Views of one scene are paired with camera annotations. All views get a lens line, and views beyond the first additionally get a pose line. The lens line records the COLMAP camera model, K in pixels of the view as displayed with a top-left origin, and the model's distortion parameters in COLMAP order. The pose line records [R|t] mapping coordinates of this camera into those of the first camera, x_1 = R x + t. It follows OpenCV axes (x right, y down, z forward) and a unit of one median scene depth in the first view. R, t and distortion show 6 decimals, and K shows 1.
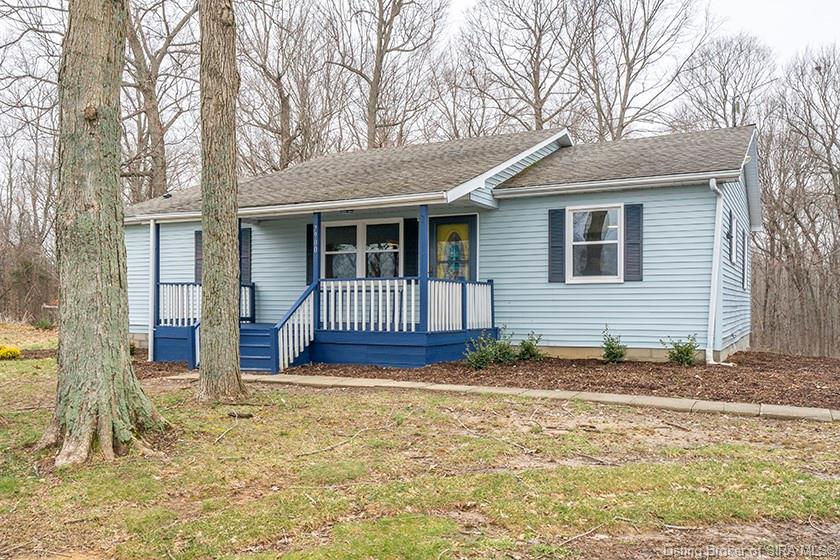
lens RADIAL K [[571.5, 0, 419.2], [0, 571.5, 294.3], [0, 0, 1]] dist [-0.000351, 0.001941]
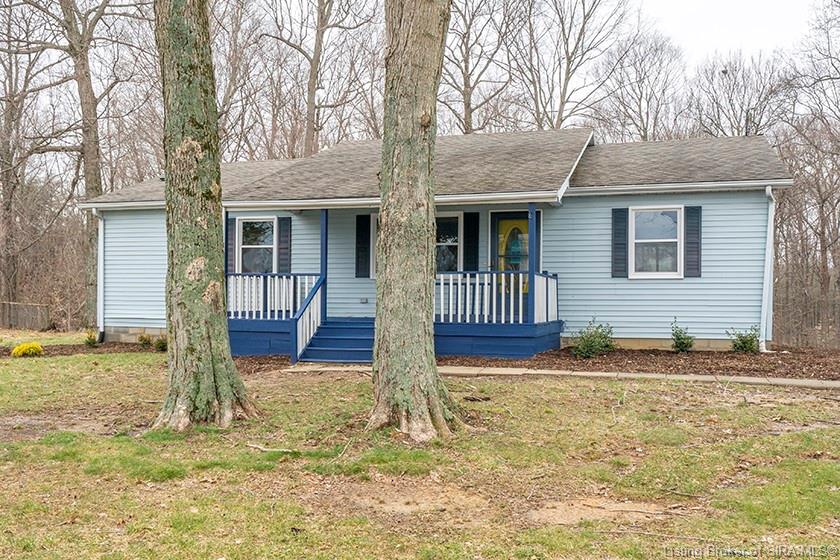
lens RADIAL K [[609.7, 0, 434.4], [0, 609.7, 283.3], [0, 0, 1]] dist [0.001599, -0.000361]
pose [[0.986773, 0.009048, 0.161853, -0.280621], [-0.007775, 0.999934, -0.008499, 0.002221], [-0.161919, 0.007128, 0.986778, -0.058951]]
